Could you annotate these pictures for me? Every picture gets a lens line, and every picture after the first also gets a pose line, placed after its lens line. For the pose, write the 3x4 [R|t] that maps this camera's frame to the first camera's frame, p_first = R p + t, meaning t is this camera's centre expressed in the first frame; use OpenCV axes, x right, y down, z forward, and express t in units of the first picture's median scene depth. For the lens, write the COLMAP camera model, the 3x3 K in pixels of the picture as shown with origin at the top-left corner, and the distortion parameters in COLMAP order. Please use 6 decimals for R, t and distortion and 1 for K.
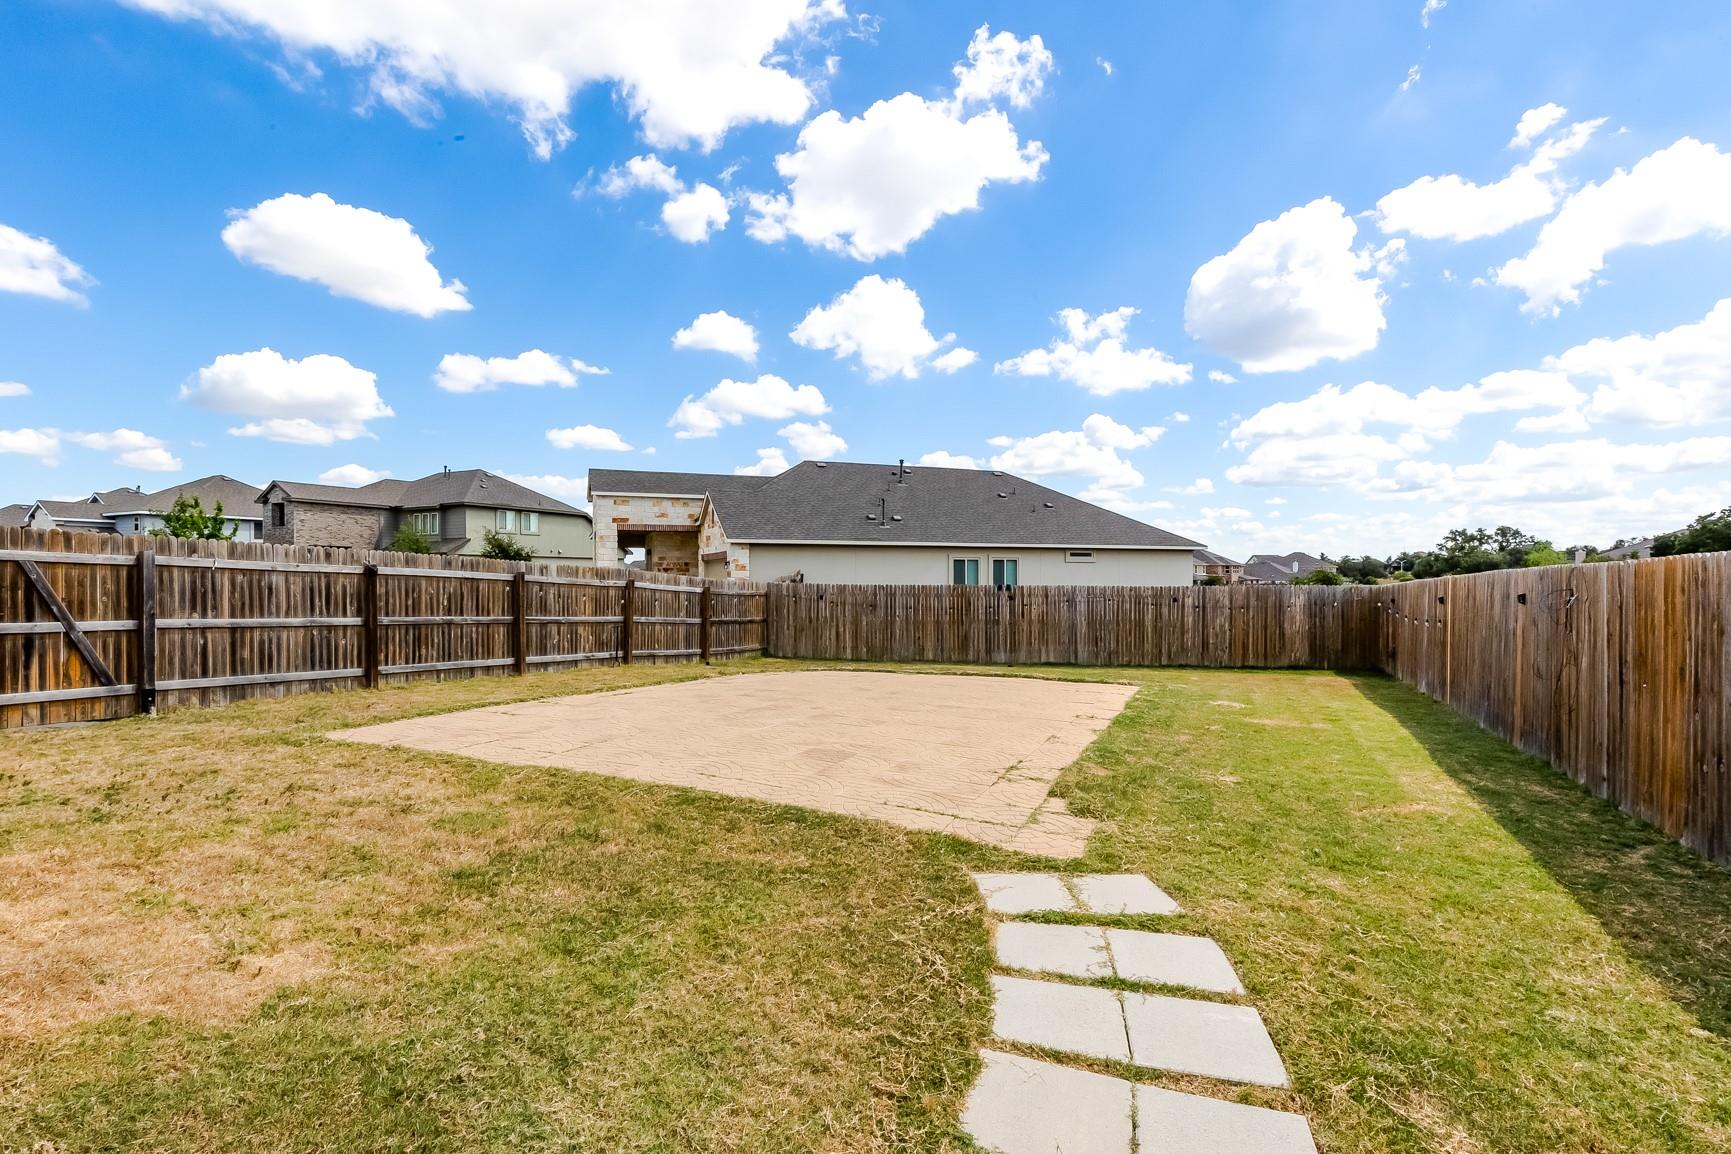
lens RADIAL K [[776.2, 0, 862.0], [0, 776.2, 580.2], [0, 0, 1]] dist [-0.002051, 0.001376]
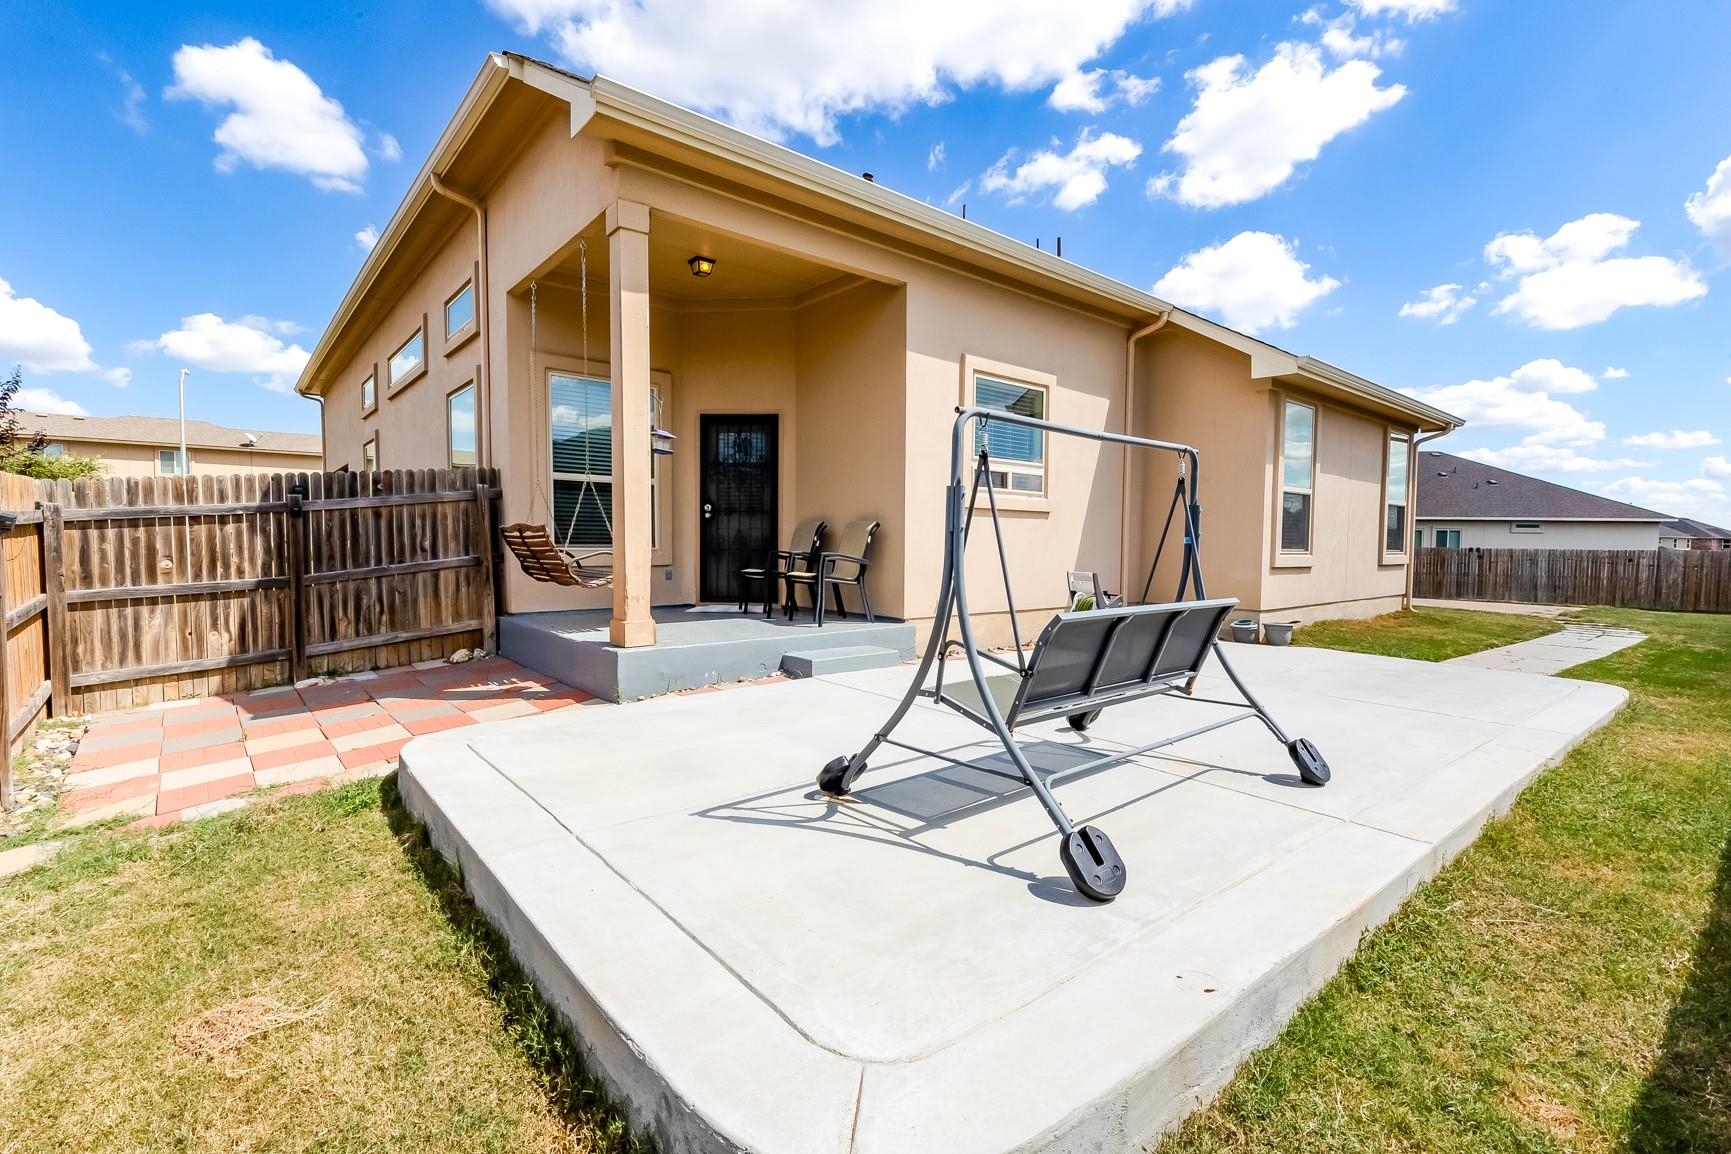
lens RADIAL K [[776.2, 0, 870.9], [0, 776.2, 582.8], [0, 0, 1]] dist [-0.002051, 0.001376]
pose [[0.920119, 0.027637, -0.390662, -0.276341], [-0.011911, 0.999020, 0.042620, 0.022603], [0.391457, -0.034562, 0.919547, -0.738100]]
